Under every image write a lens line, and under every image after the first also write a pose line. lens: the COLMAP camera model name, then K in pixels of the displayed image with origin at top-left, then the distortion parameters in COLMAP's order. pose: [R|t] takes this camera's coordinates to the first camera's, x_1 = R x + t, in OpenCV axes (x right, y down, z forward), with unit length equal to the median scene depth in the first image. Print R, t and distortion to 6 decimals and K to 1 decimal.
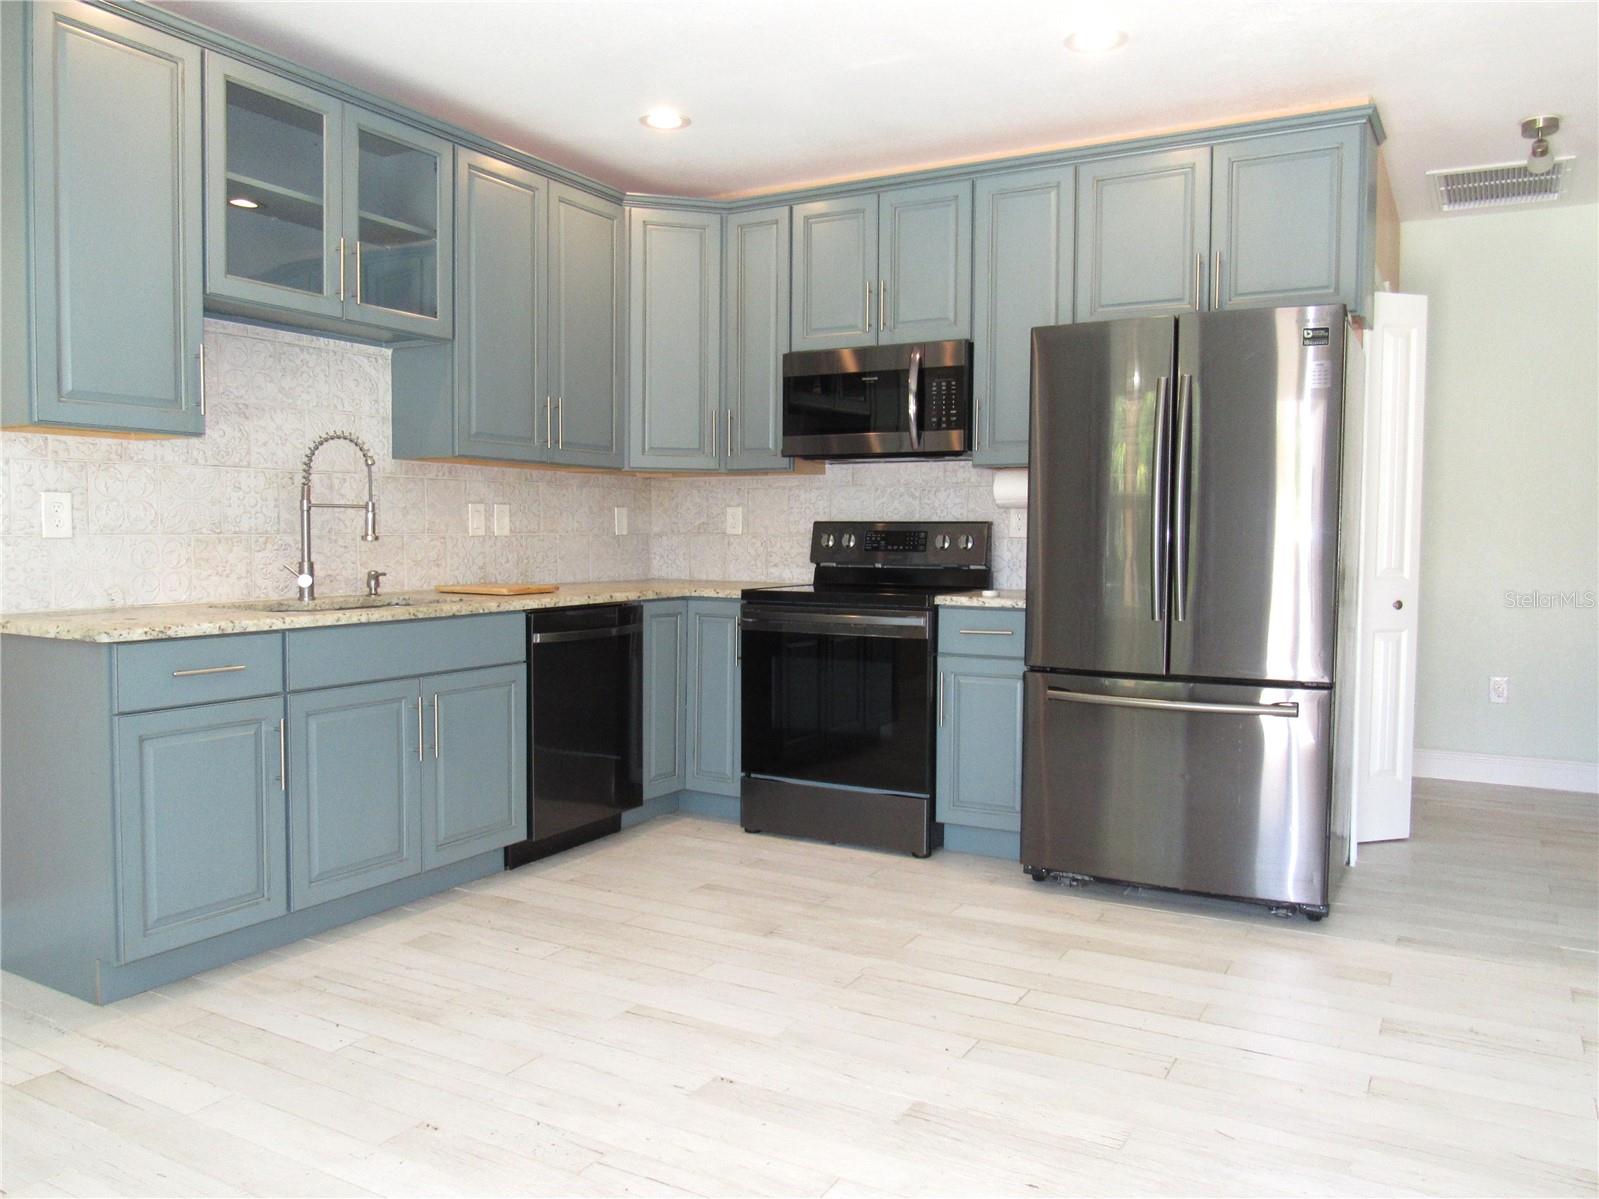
lens RADIAL K [[1216.5, 0, 799.5], [0, 1216.5, 599.5], [0, 0, 1]] dist [-0.008328, -0.001586]
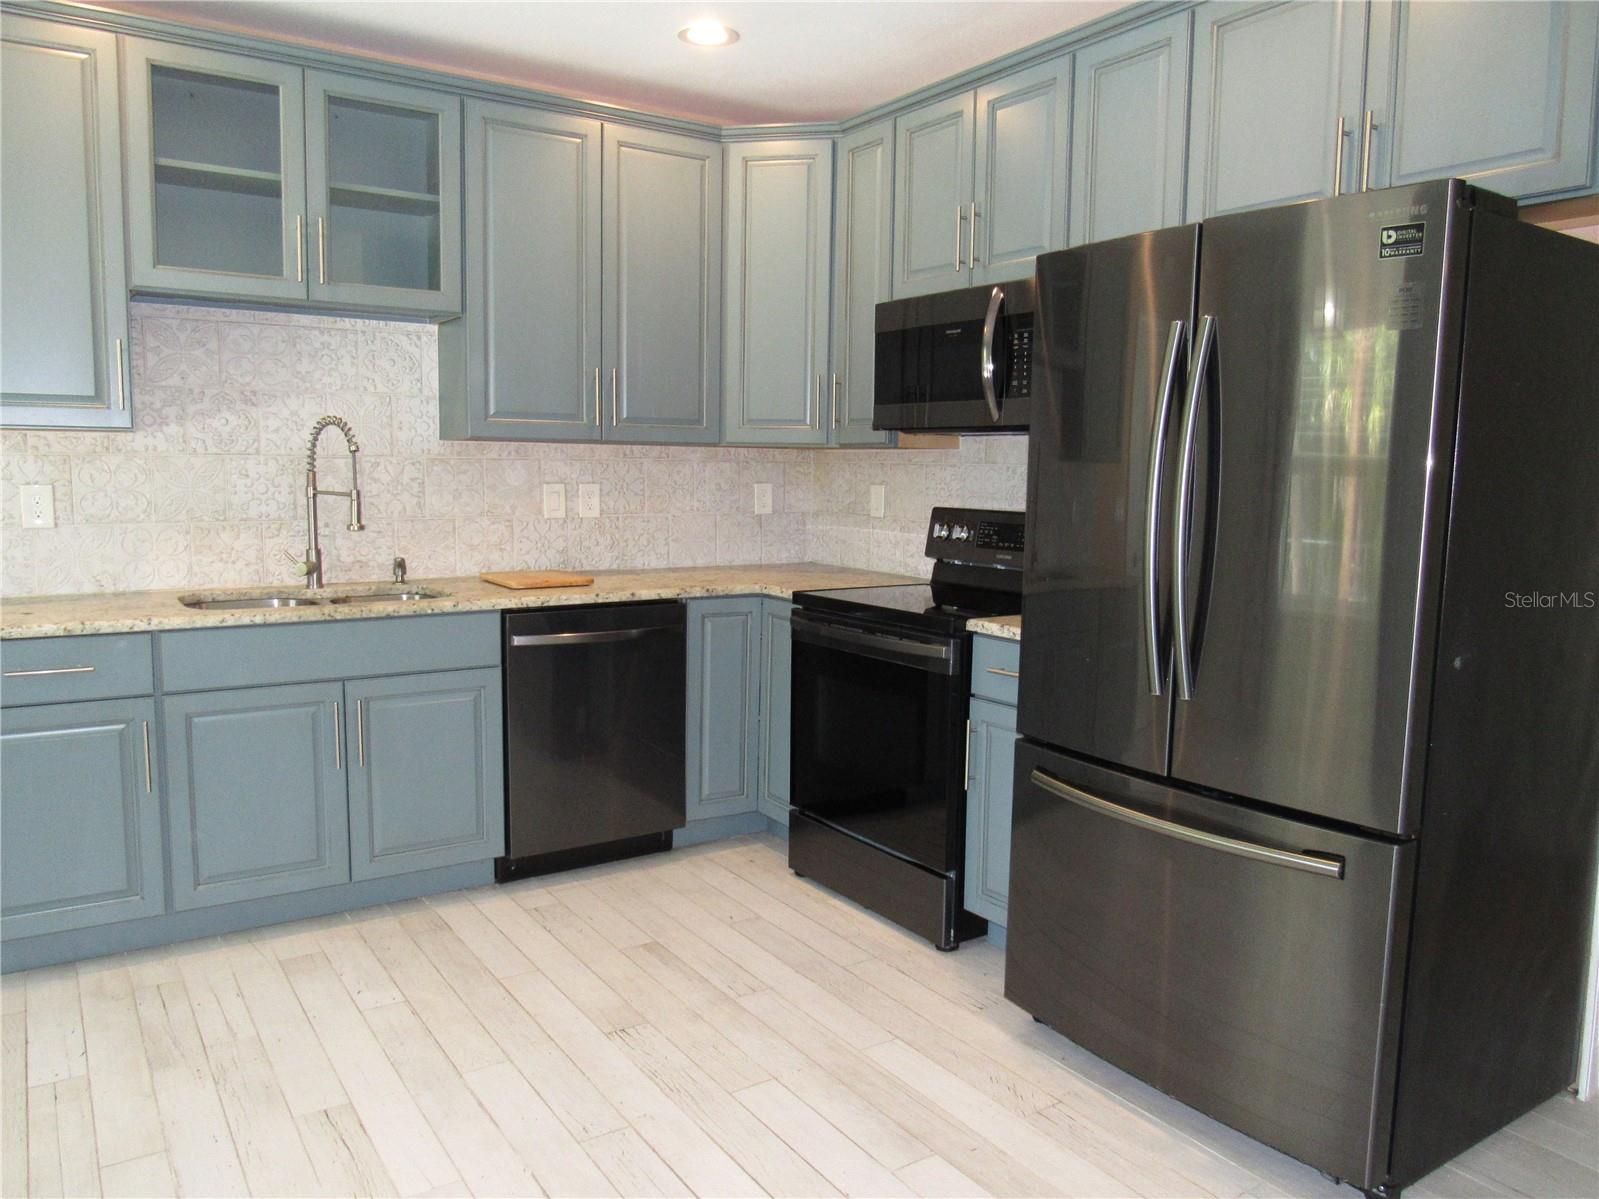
lens RADIAL K [[1178.5, 0, 799.5], [0, 1178.5, 599.5], [0, 0, 1]] dist [-0.008400, -0.002787]
pose [[0.889898, 0.058622, -0.452377, 0.357013], [-0.033664, 0.997444, 0.063032, -0.059348], [0.454916, -0.040864, 0.889596, 0.301662]]
